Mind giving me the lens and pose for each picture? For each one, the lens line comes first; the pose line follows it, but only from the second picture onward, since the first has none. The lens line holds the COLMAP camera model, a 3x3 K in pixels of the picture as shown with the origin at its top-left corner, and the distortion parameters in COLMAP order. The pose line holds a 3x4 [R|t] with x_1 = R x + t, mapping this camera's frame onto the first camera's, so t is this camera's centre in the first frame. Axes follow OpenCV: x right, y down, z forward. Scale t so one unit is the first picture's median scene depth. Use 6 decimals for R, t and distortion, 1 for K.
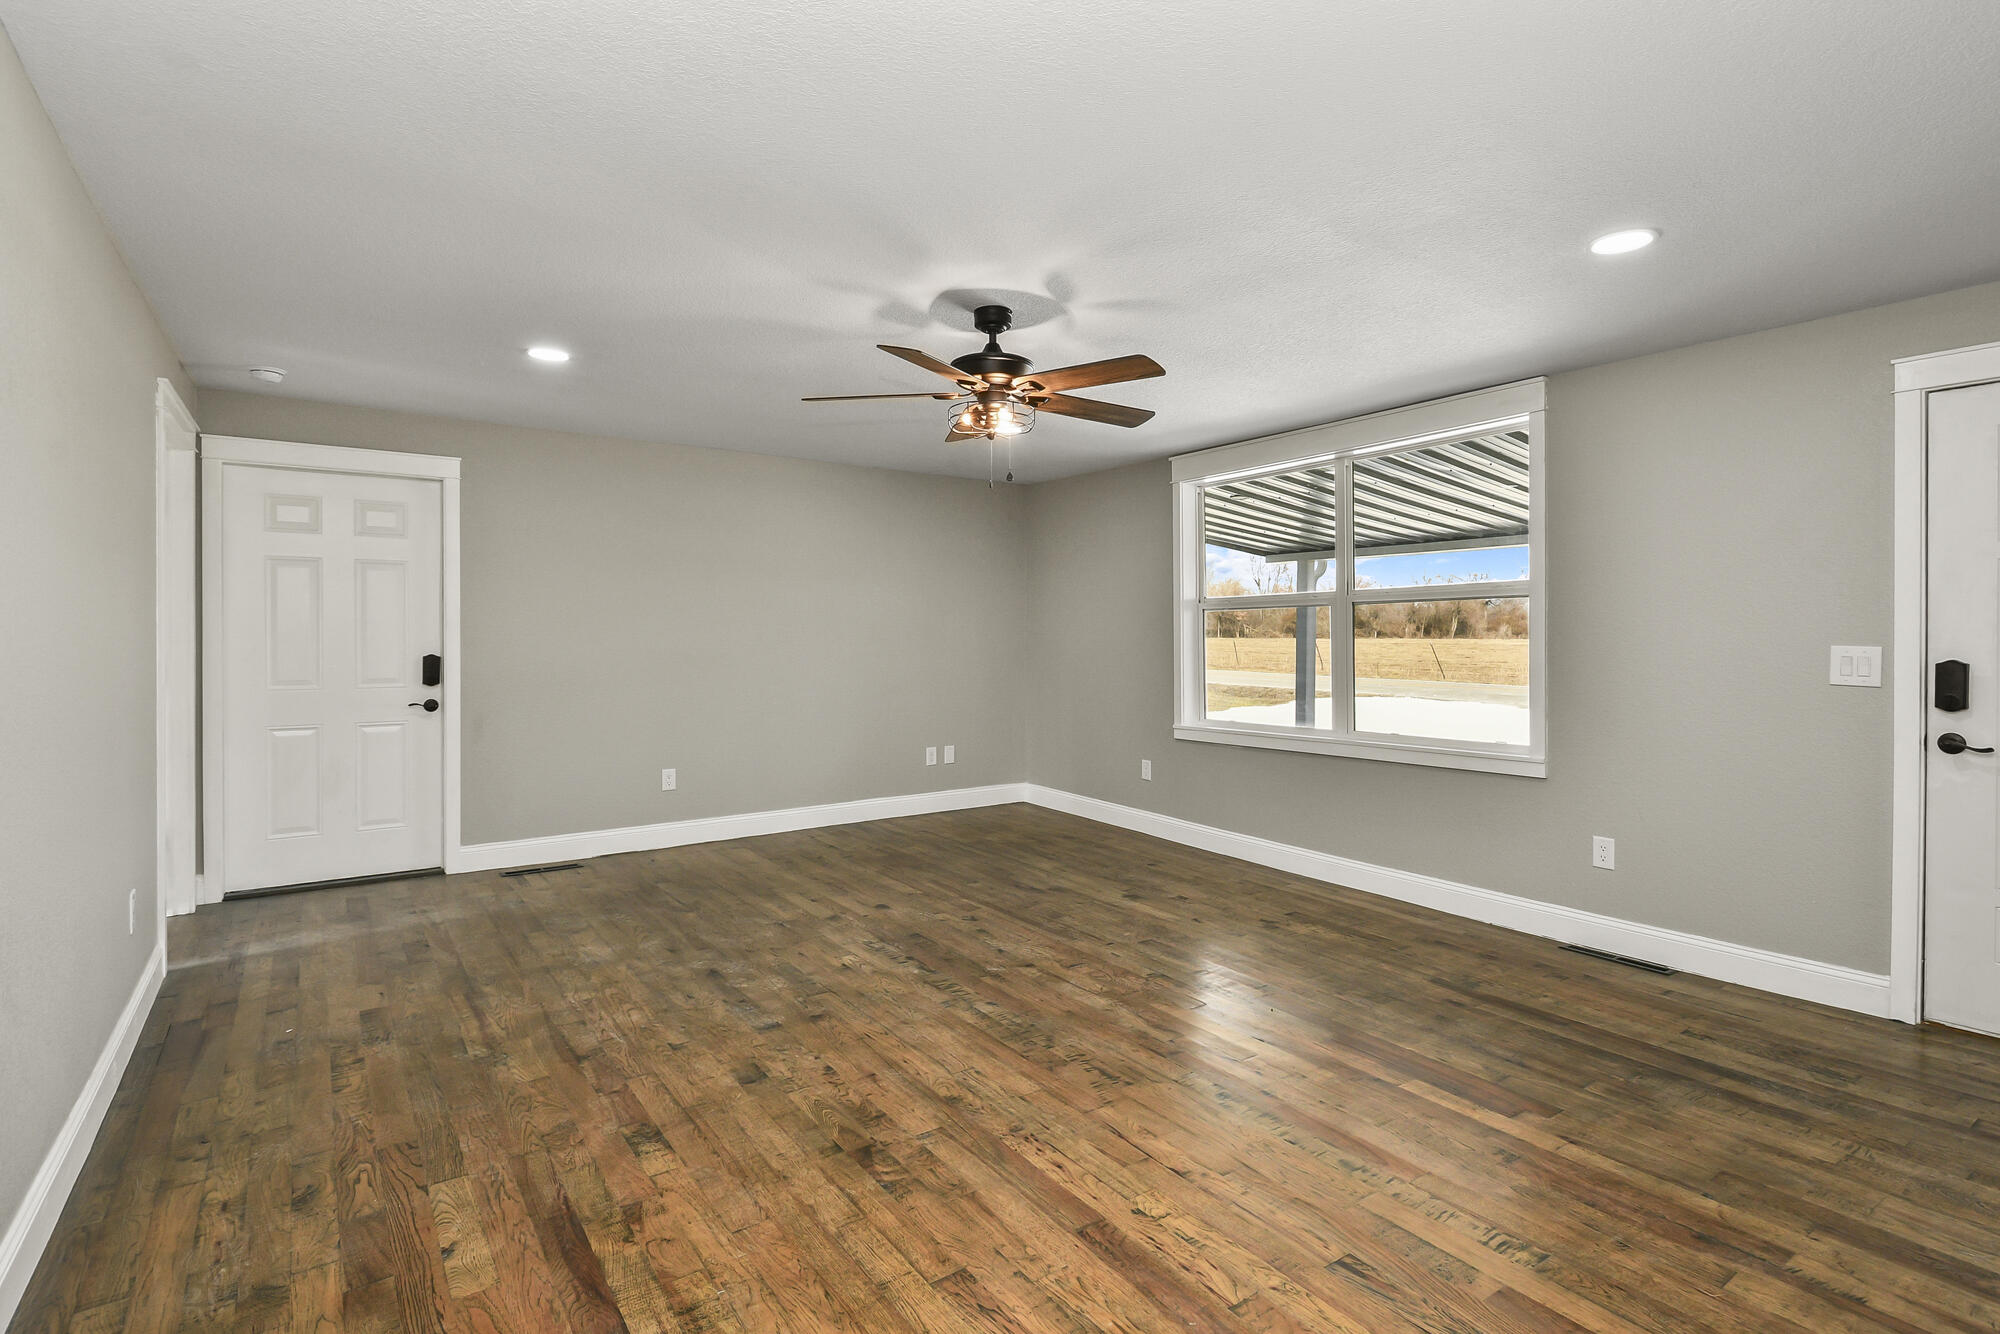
lens RADIAL K [[967.5, 0, 998.3], [0, 967.5, 646.6], [0, 0, 1]] dist [0.044875, -0.035397]
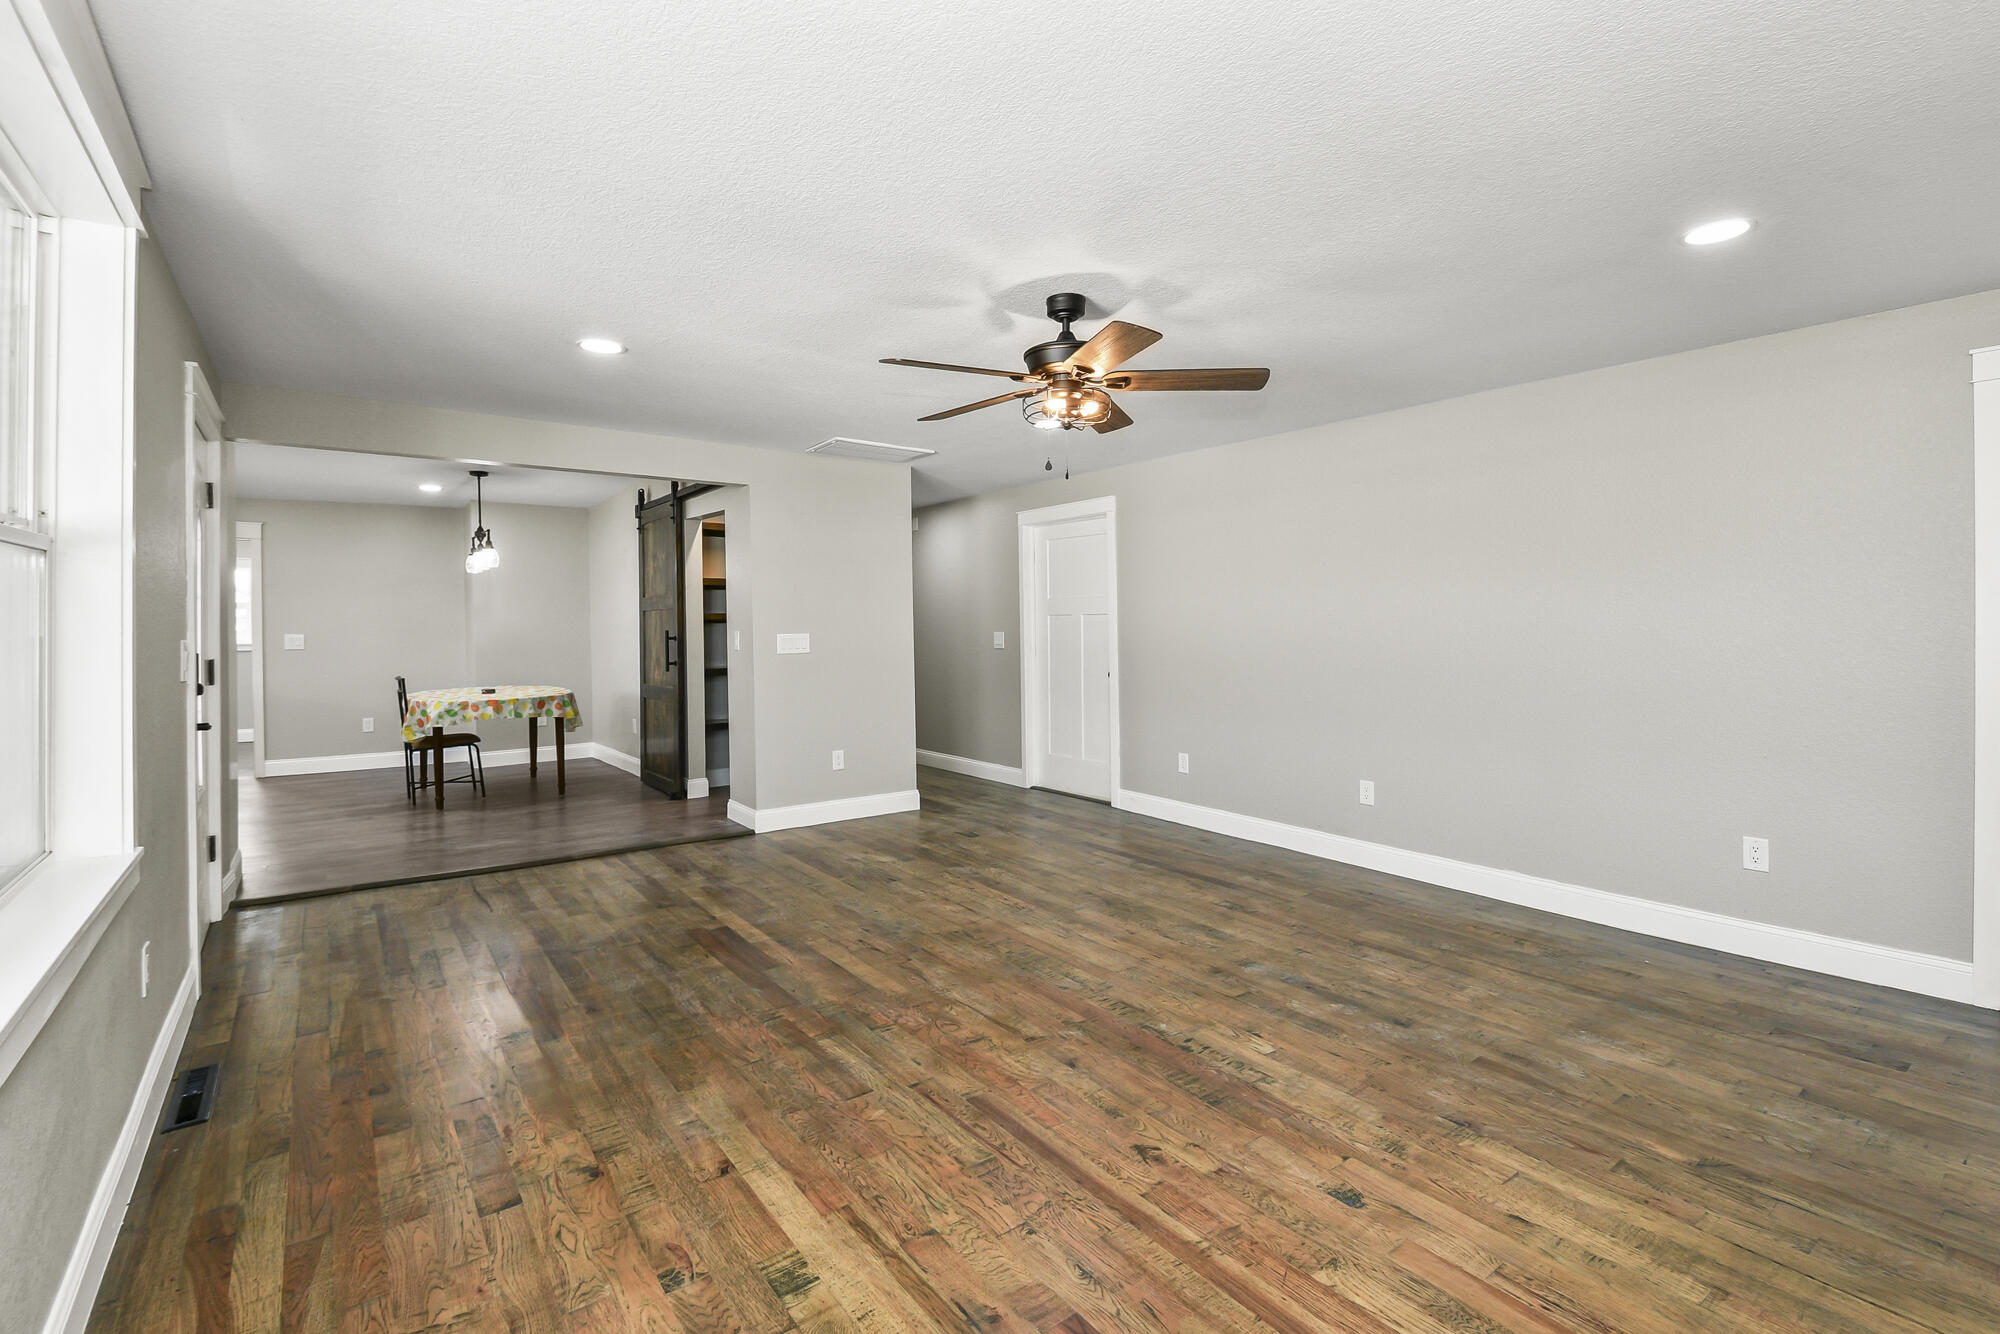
lens RADIAL K [[897.8, 0, 988.9], [0, 897.8, 618.8], [0, 0, 1]] dist [0.034191, -0.025616]
pose [[-0.999839, -0.000249, -0.017936, 0.085222], [-0.000349, 0.999985, 0.005556, -0.027657], [0.017934, 0.005561, -0.999824, 1.856087]]
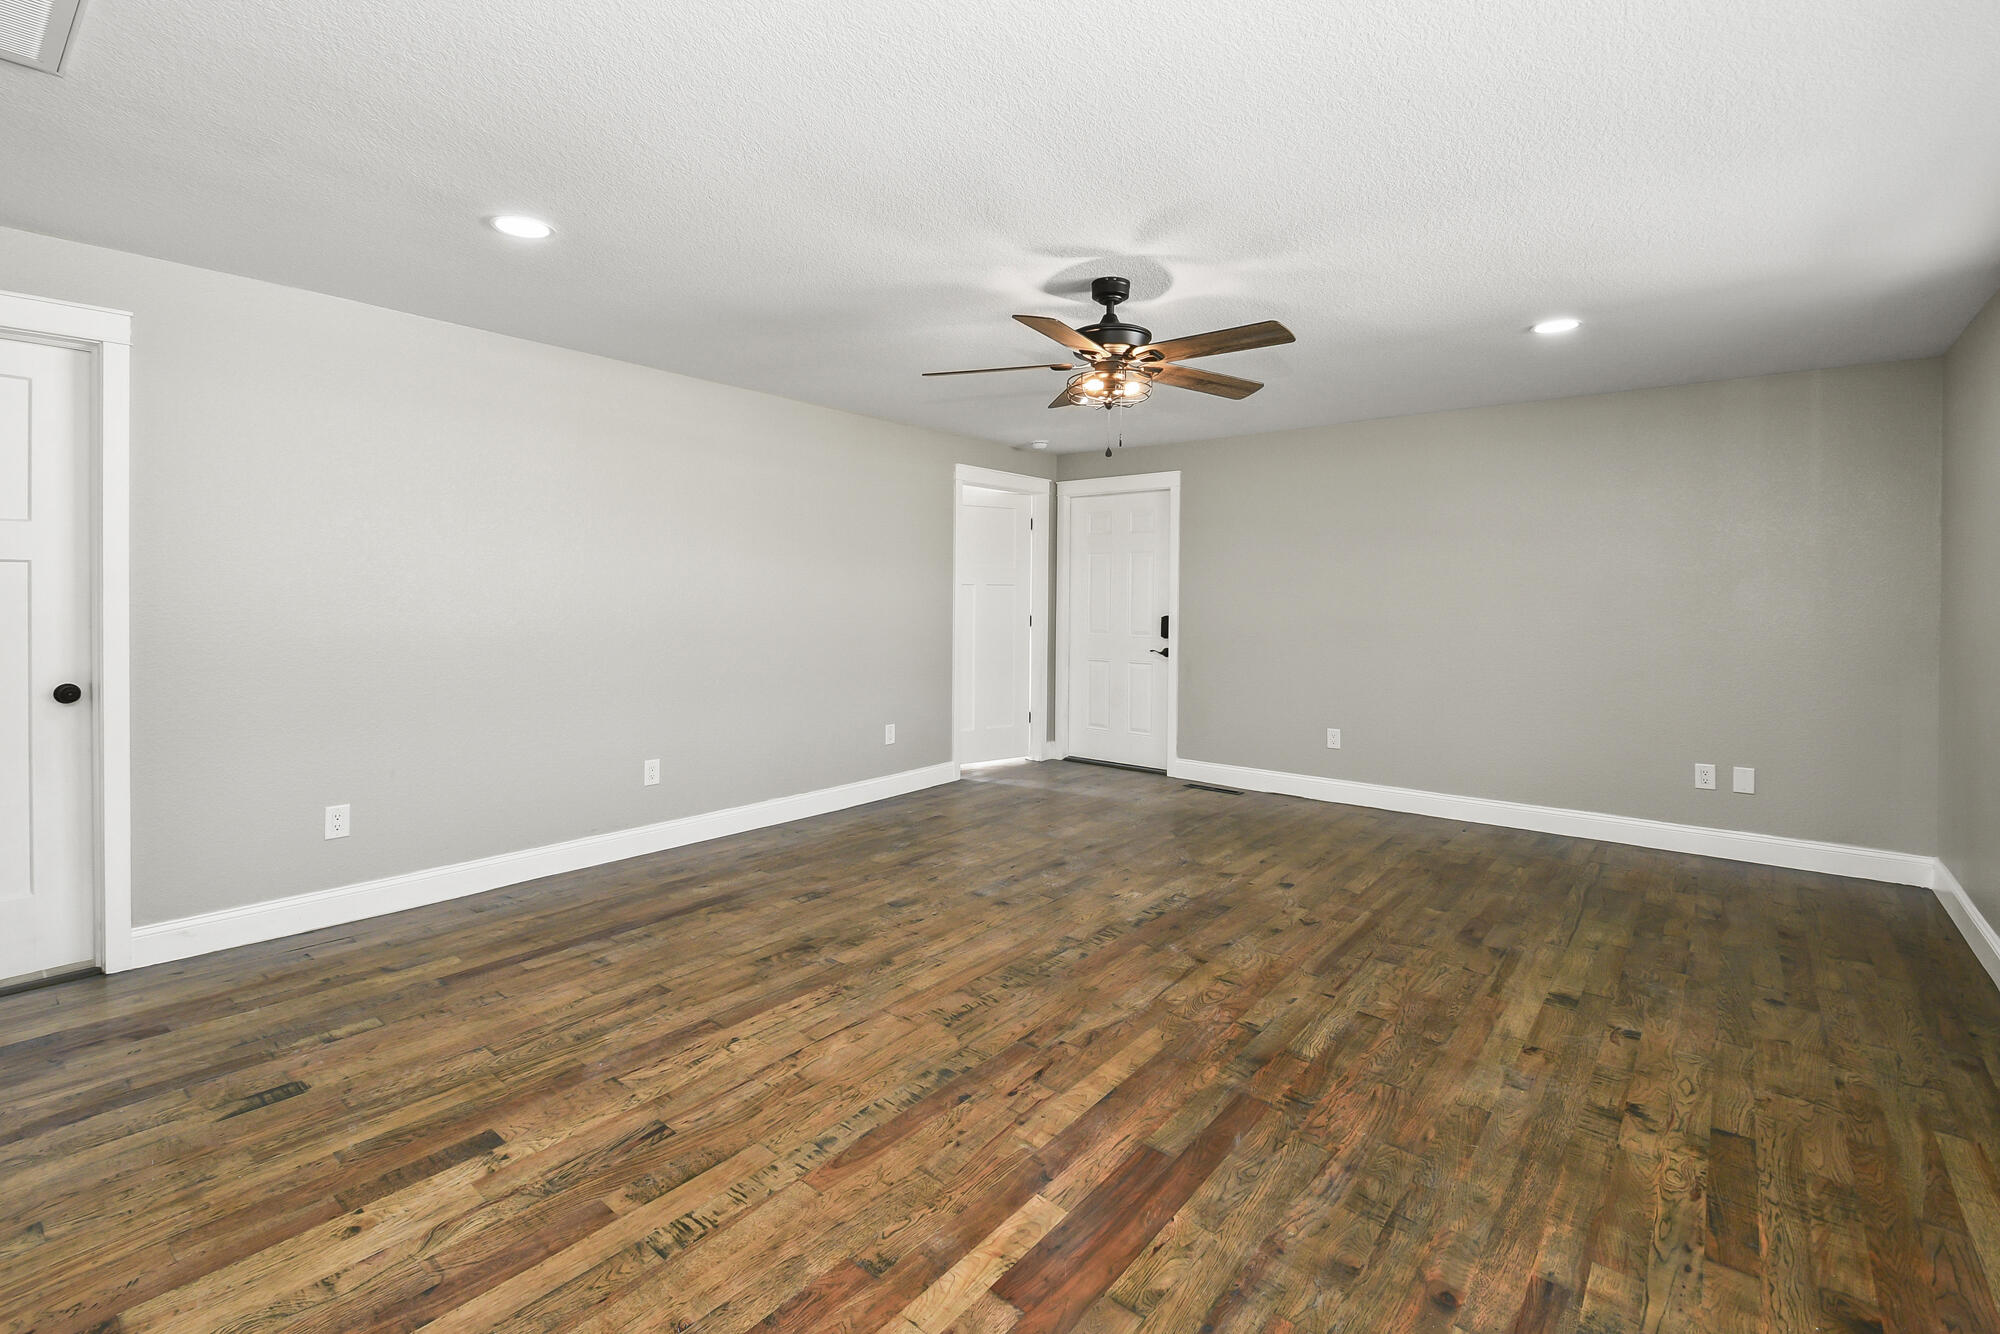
lens RADIAL K [[897.8, 0, 988.9], [0, 897.8, 618.8], [0, 0, 1]] dist [0.034191, -0.025616]
pose [[0.266278, 0.023224, -0.963617, 0.842569], [-0.022079, 0.999594, 0.017991, -0.006993], [0.963643, 0.016485, 0.266682, 0.608203]]
